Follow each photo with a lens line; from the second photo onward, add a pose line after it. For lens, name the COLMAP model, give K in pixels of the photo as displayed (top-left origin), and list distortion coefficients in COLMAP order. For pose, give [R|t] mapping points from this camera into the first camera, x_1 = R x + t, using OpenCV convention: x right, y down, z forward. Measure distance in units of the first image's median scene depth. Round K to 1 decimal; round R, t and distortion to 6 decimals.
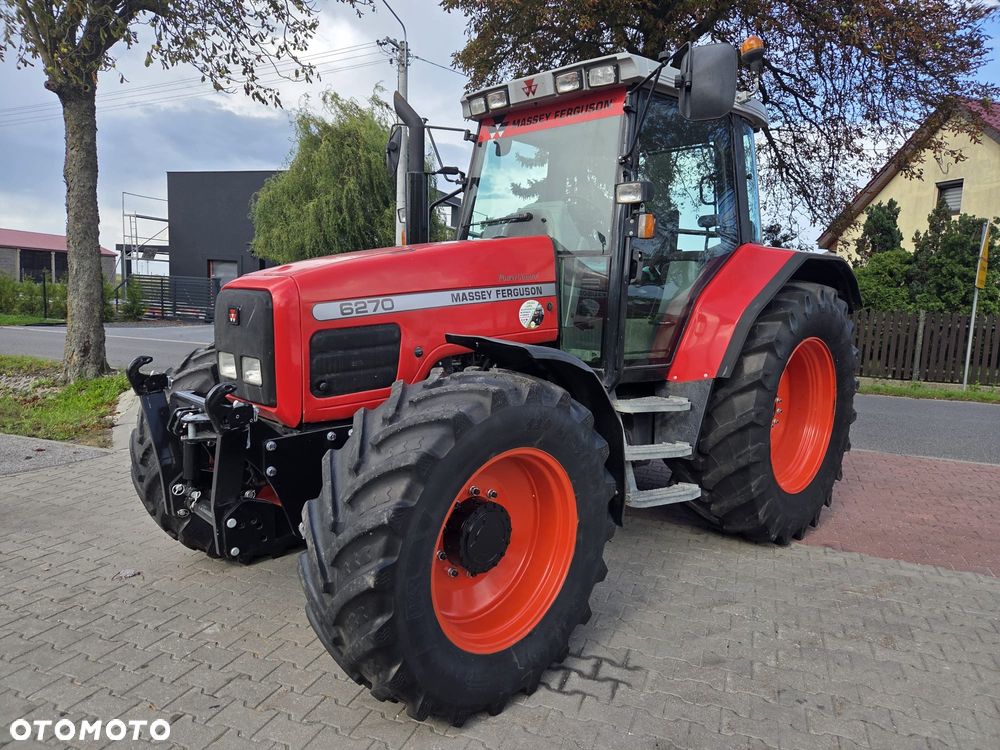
lens RADIAL K [[671.2, 0, 499.7], [0, 671.2, 376.2], [0, 0, 1]] dist [0.077412, -0.060925]
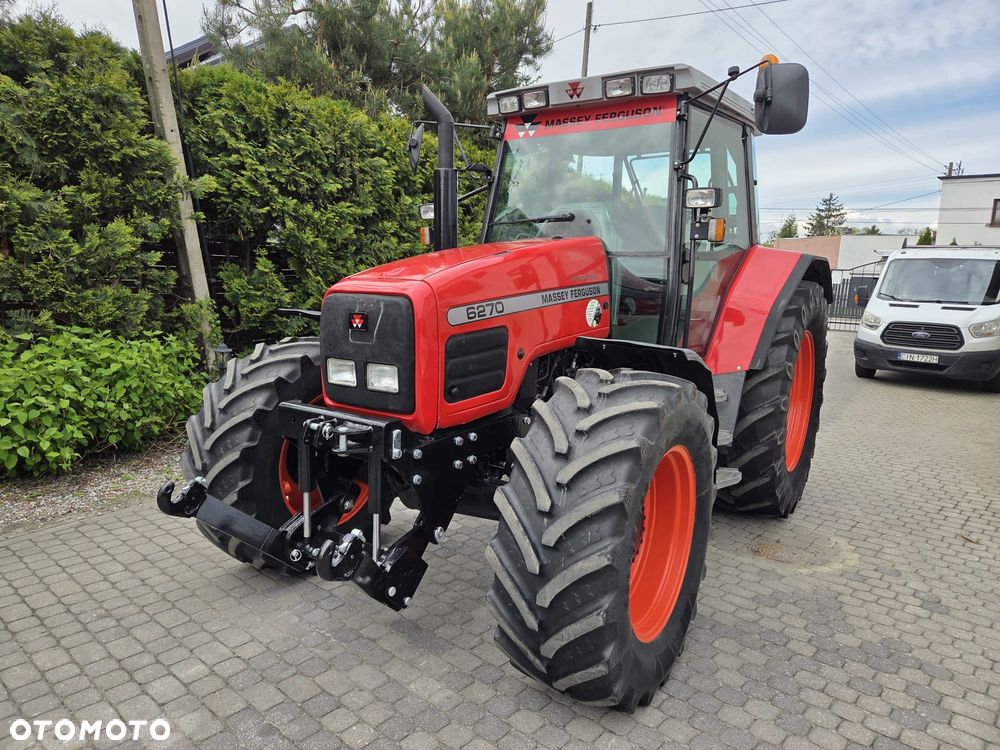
lens RADIAL K [[669.3, 0, 492.4], [0, 669.3, 379.5], [0, 0, 1]] dist [0.072995, -0.056252]
pose [[0.980770, -0.029473, 0.192928, -0.311022], [0.025374, 0.999397, 0.023685, -0.019071], [-0.193509, -0.018334, 0.980927, 0.018524]]
